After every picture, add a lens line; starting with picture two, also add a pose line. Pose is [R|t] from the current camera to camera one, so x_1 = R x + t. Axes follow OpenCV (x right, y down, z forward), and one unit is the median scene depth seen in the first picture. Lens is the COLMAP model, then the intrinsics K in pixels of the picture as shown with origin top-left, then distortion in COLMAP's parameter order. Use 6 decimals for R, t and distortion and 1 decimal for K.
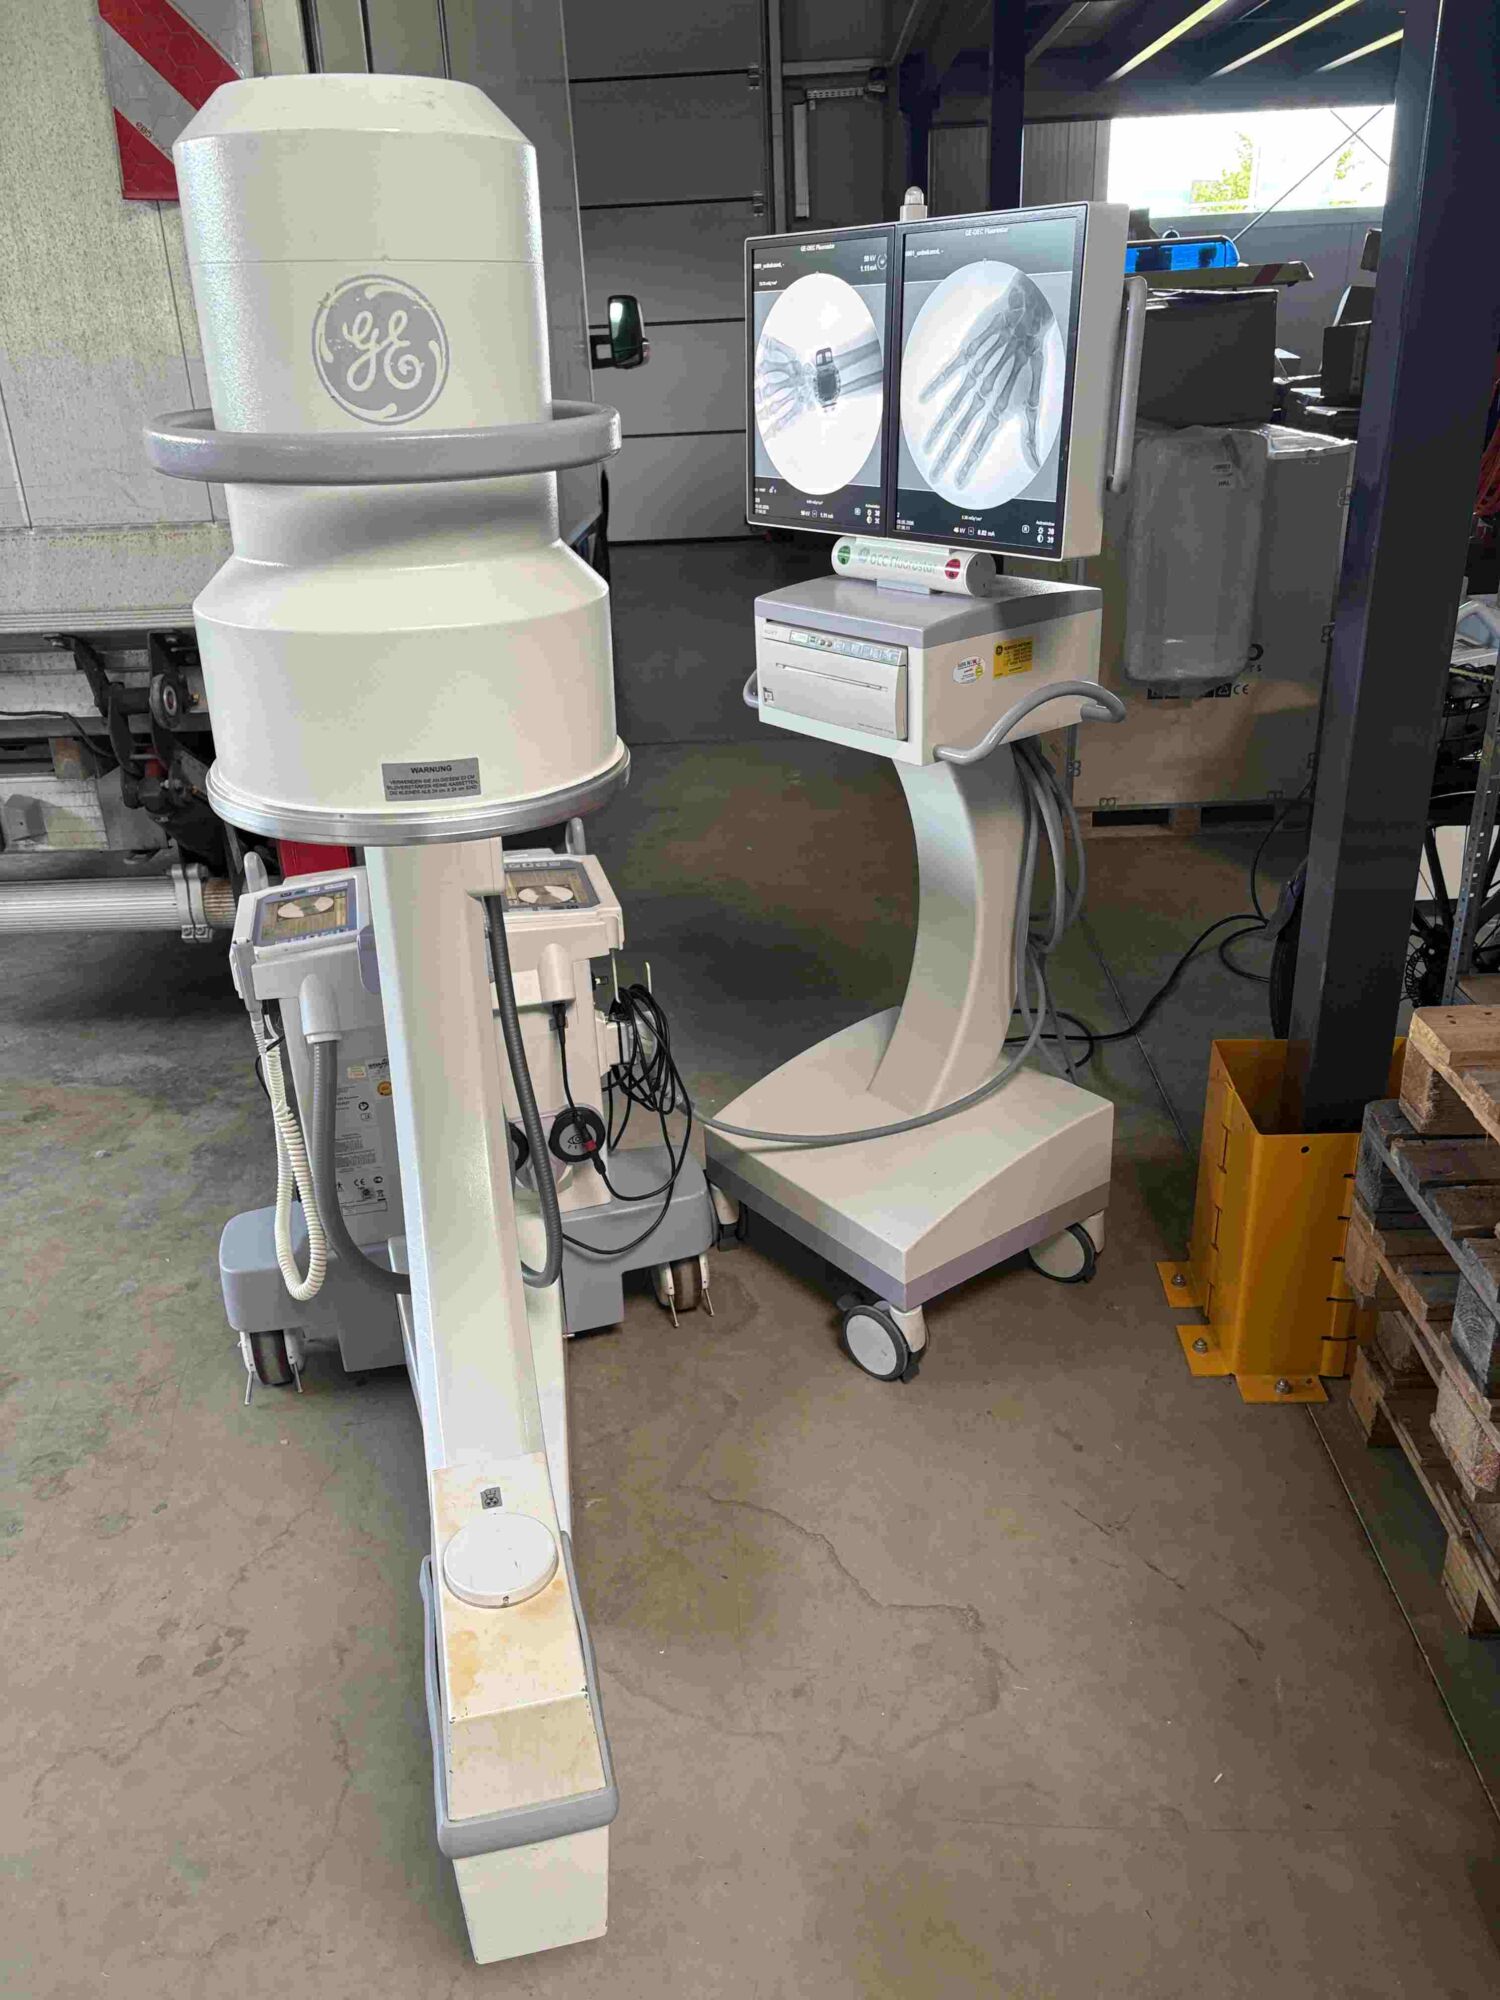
lens RADIAL K [[1521.9, 0, 733.1], [0, 1521.9, 991.7], [0, 0, 1]] dist [0.022871, -0.011708]
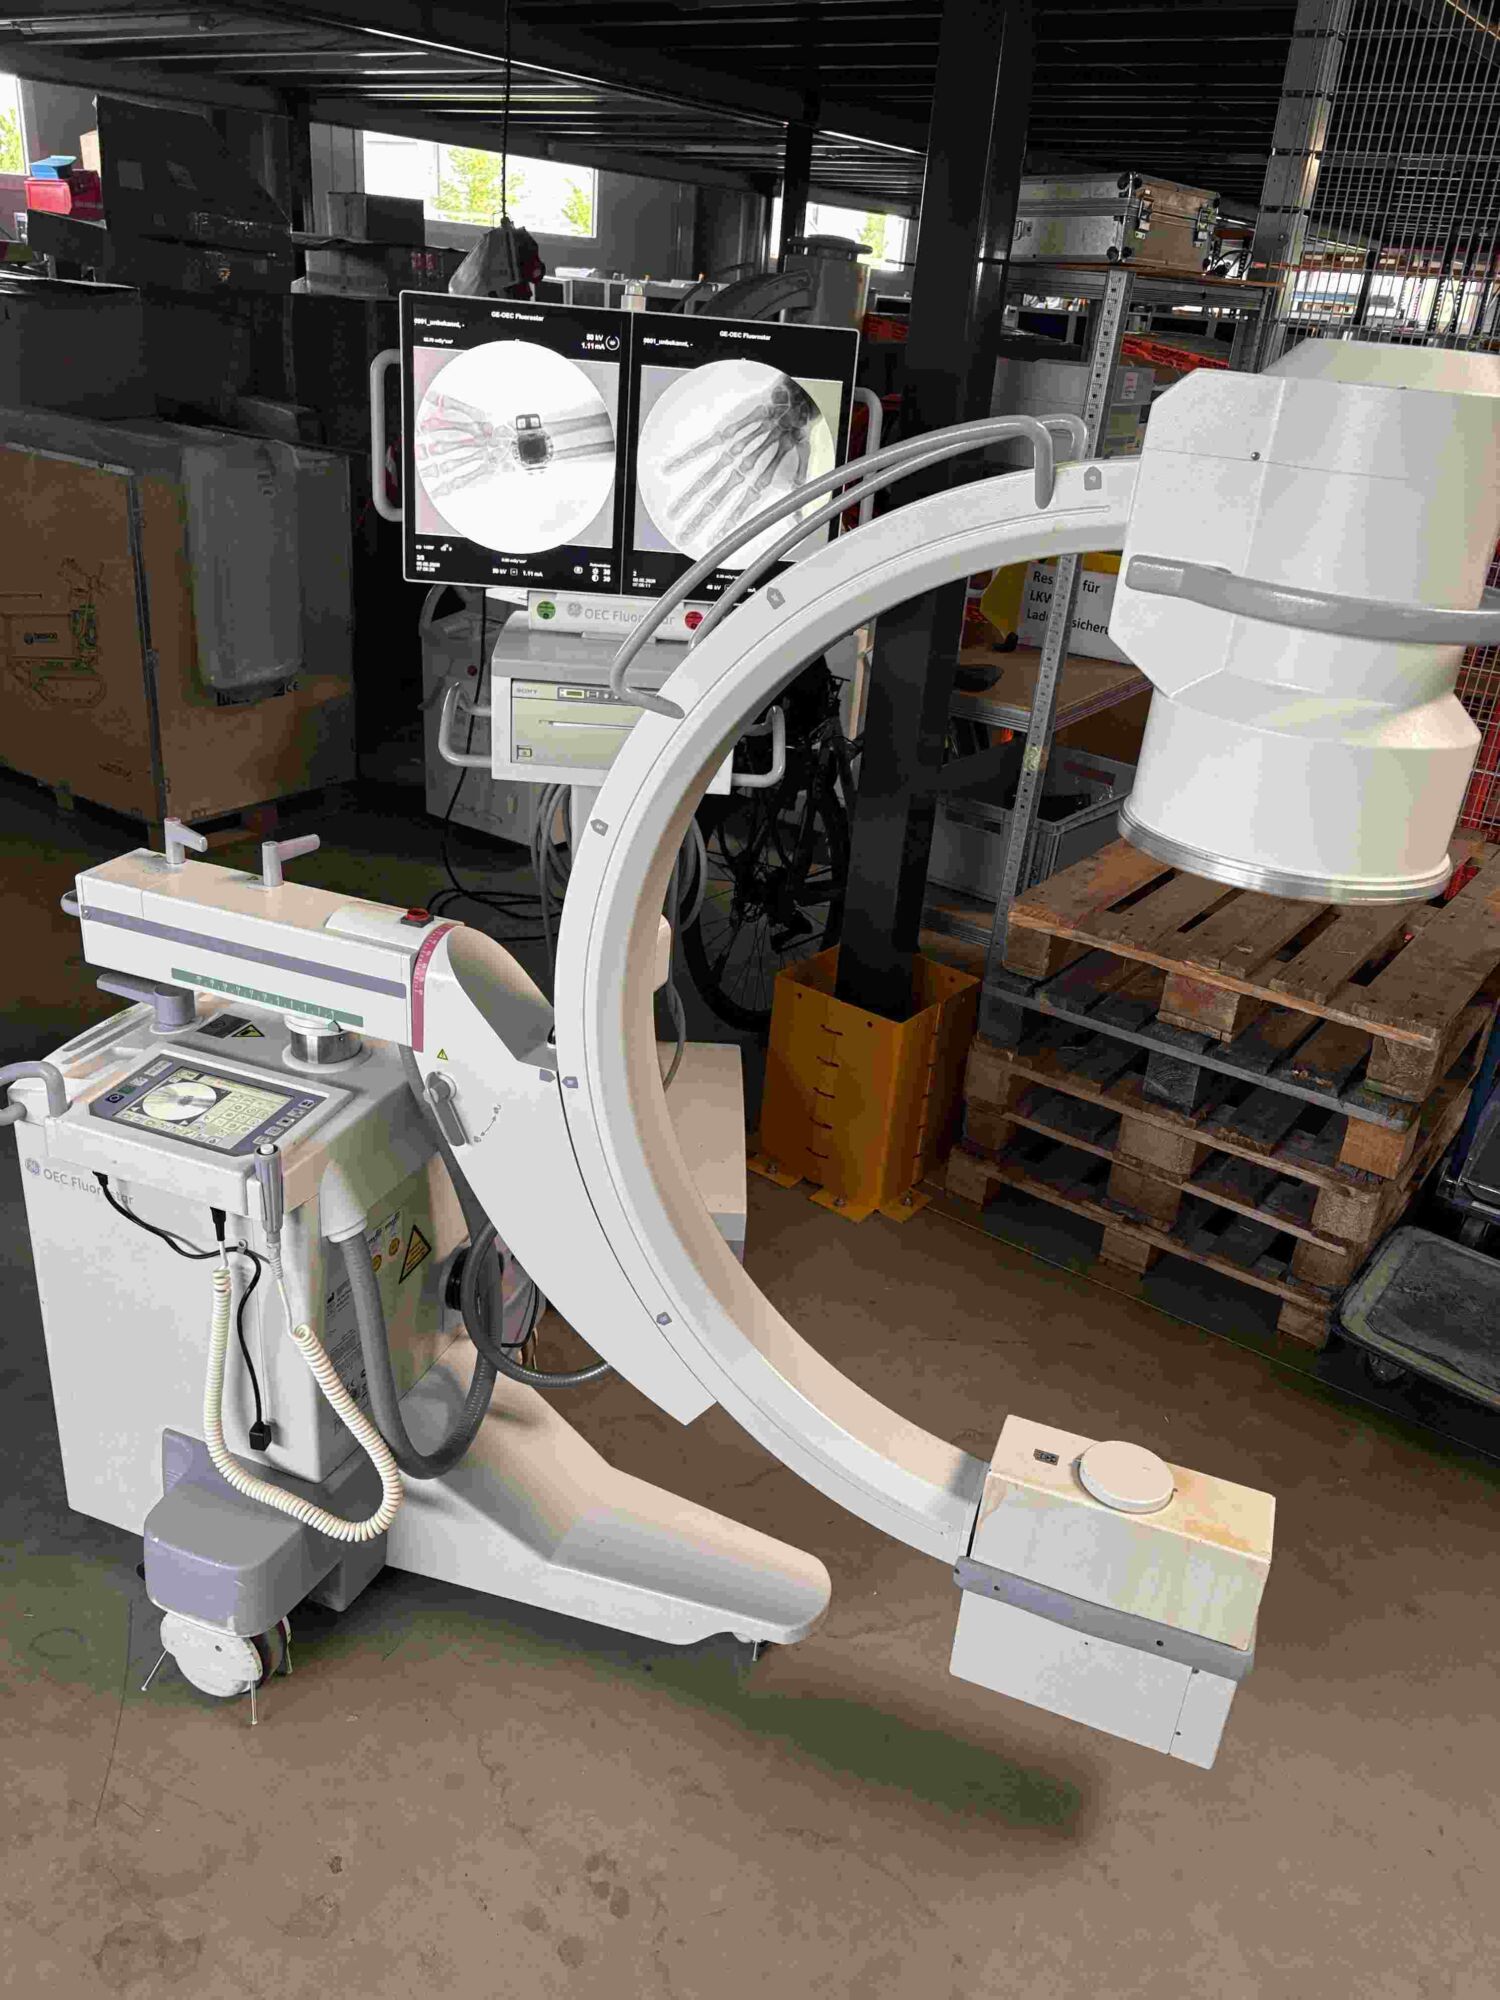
lens RADIAL K [[1521.9, 0, 740.3], [0, 1521.9, 989.0], [0, 0, 1]] dist [0.022871, -0.011708]
pose [[0.565932, -0.263376, 0.781251, -0.766181], [0.242537, 0.958855, 0.147558, -0.166892], [-0.787970, 0.105974, 0.606525, 0.304850]]
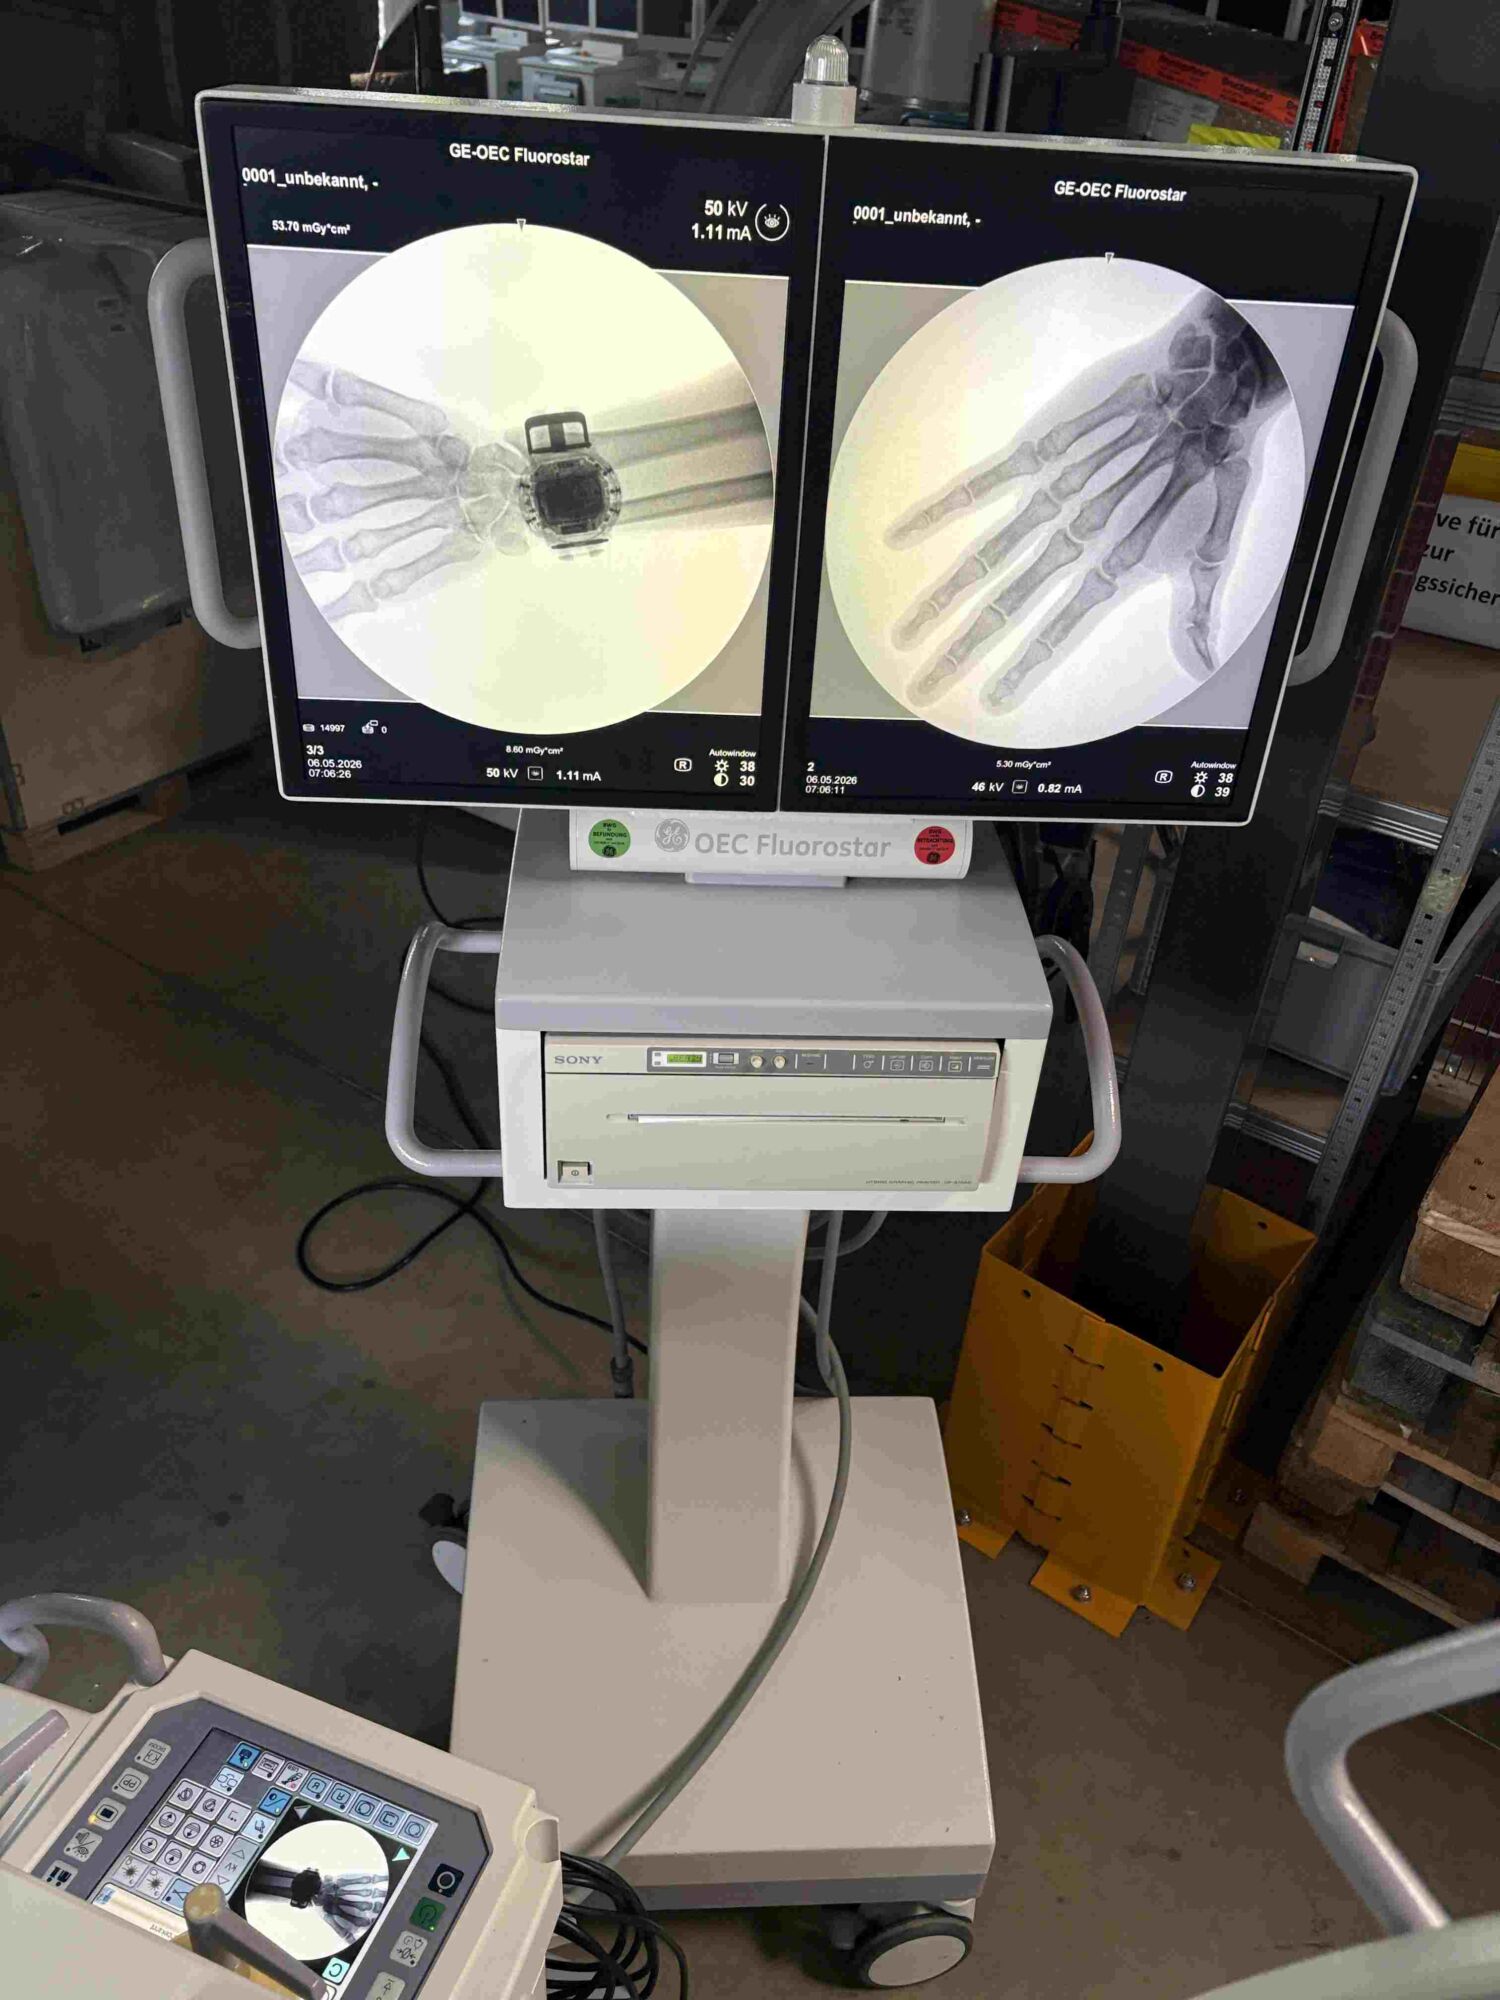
lens RADIAL K [[1521.9, 0, 751.1], [0, 1521.9, 999.5], [0, 0, 1]] dist [0.022871, -0.011708]
pose [[0.551698, -0.410012, 0.726306, -0.272138], [0.263636, 0.911903, 0.314528, -0.393294], [-0.791281, 0.017956, 0.611189, 0.713343]]
